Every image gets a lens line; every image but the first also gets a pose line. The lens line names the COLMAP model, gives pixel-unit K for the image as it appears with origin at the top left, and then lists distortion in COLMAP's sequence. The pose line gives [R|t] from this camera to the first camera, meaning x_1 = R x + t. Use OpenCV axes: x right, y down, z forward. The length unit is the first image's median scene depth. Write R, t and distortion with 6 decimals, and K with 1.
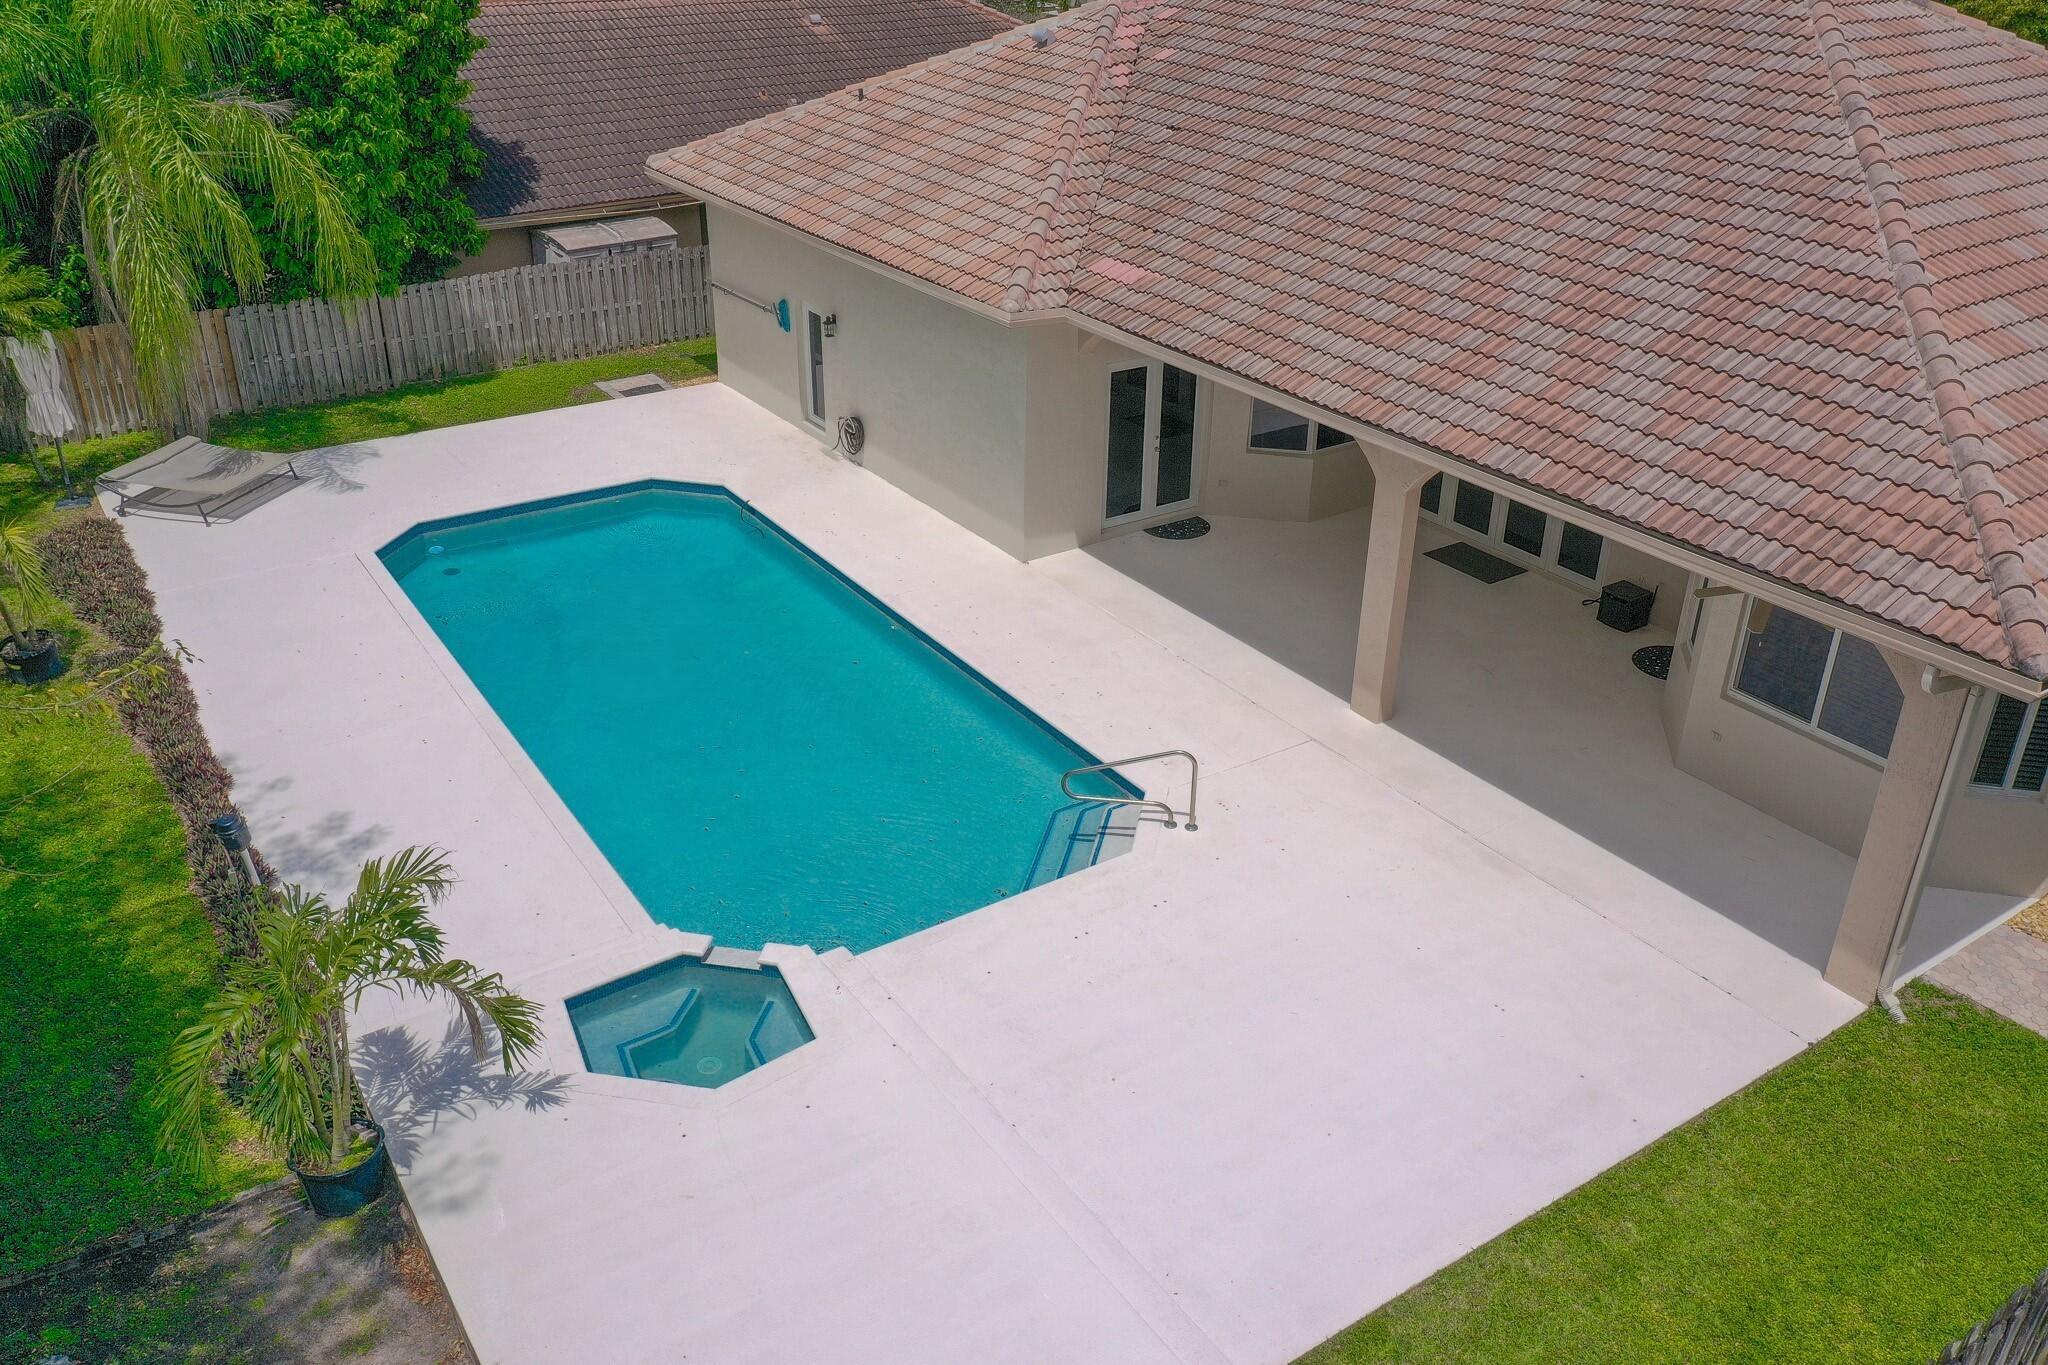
lens RADIAL K [[1613.1, 0, 1024.0], [0, 1613.1, 682.5], [0, 0, 1]] dist [0.001838, -0.002203]
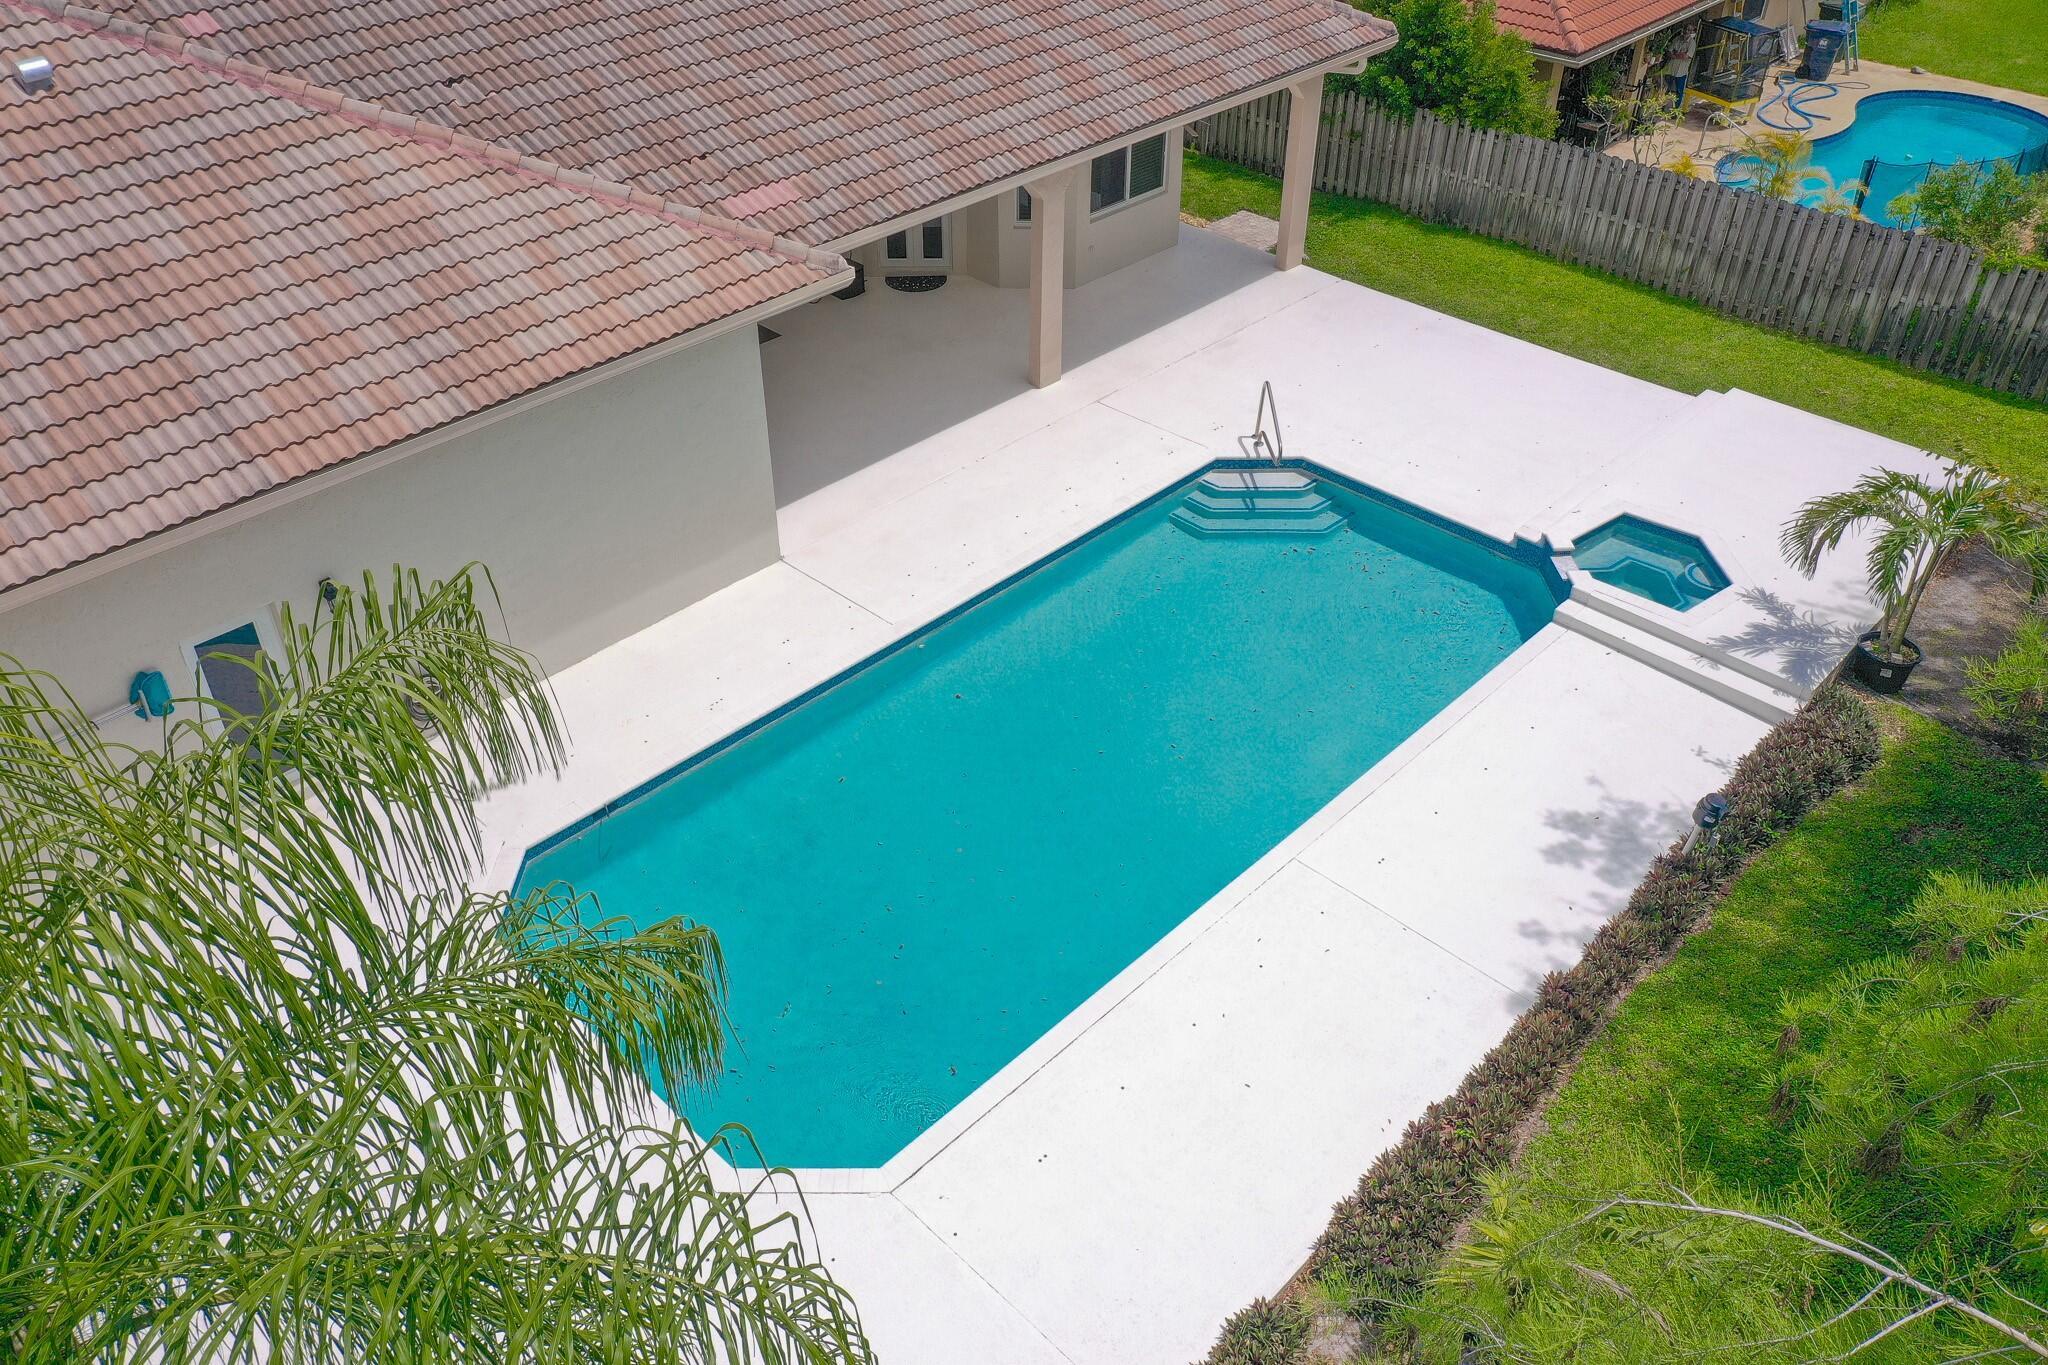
lens RADIAL K [[1613.1, 0, 1024.0], [0, 1613.1, 682.5], [0, 0, 1]] dist [0.001838, -0.002203]
pose [[-0.221897, -0.577130, 0.785928, -0.958887], [0.462631, 0.647208, 0.605882, -0.639432], [-0.858332, 0.498038, 0.123385, 1.018465]]
